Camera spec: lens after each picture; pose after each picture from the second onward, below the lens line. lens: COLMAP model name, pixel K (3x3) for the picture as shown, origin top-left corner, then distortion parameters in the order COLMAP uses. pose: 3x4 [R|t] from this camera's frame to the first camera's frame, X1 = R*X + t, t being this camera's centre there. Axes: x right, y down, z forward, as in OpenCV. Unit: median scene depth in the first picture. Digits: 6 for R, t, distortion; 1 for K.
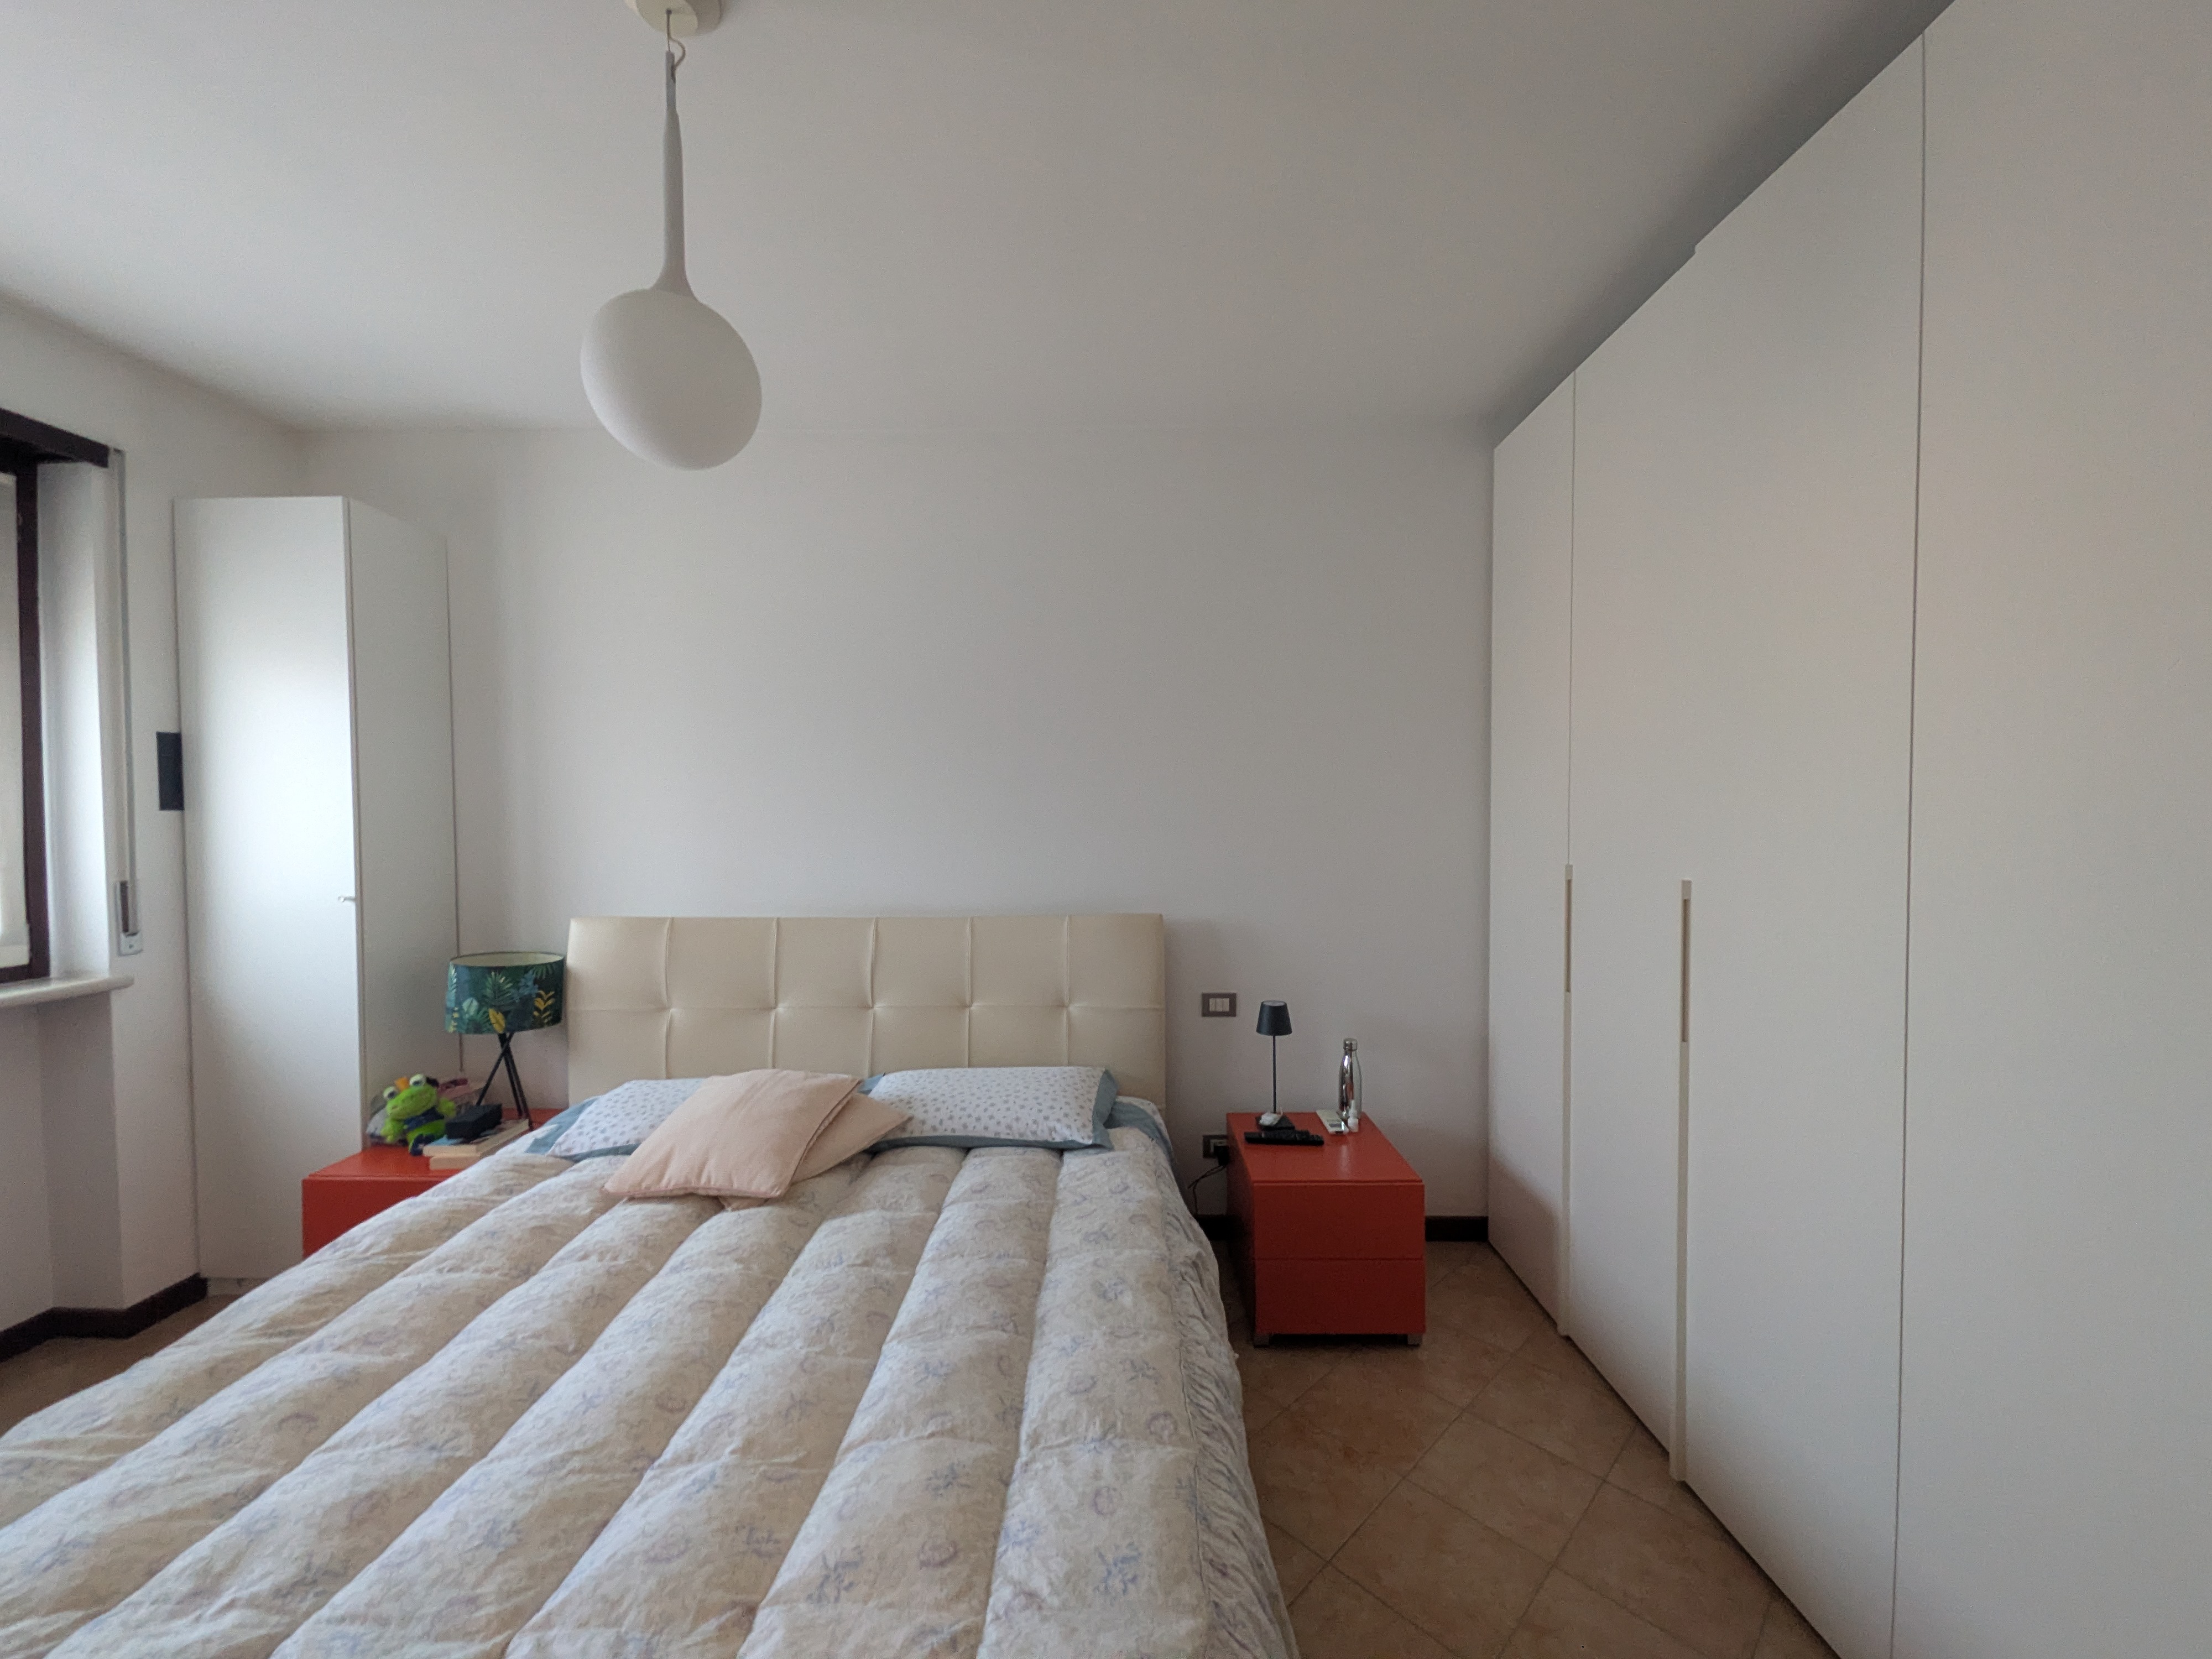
lens RADIAL K [[870.7, 0, 1110.4], [0, 870.7, 833.8], [0, 0, 1]] dist [0.004620, -0.000155]
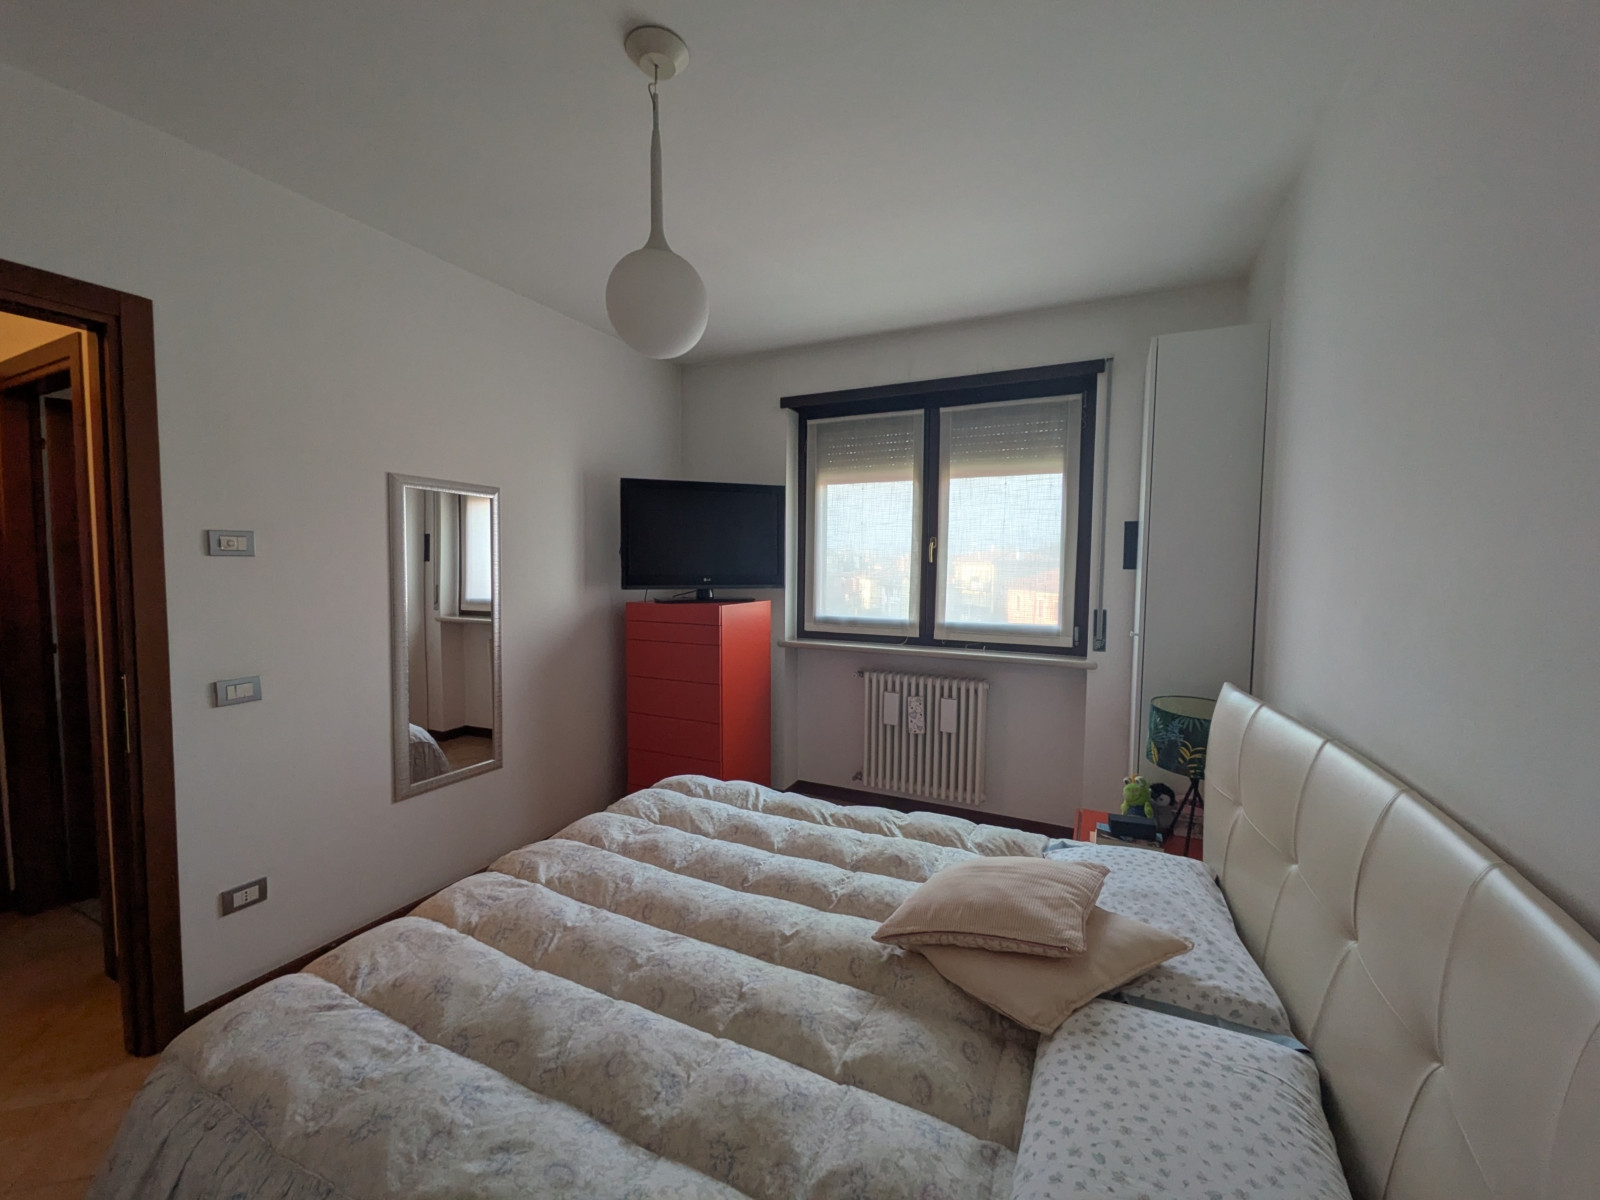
lens RADIAL K [[629.8, 0, 803.2], [0, 629.8, 603.1], [0, 0, 1]] dist [0.004620, -0.000155]
pose [[-0.416218, 0.056245, -0.907524, 0.383698], [-0.034928, 0.996359, 0.077769, -0.054017], [0.908594, 0.064067, -0.412738, 1.425685]]
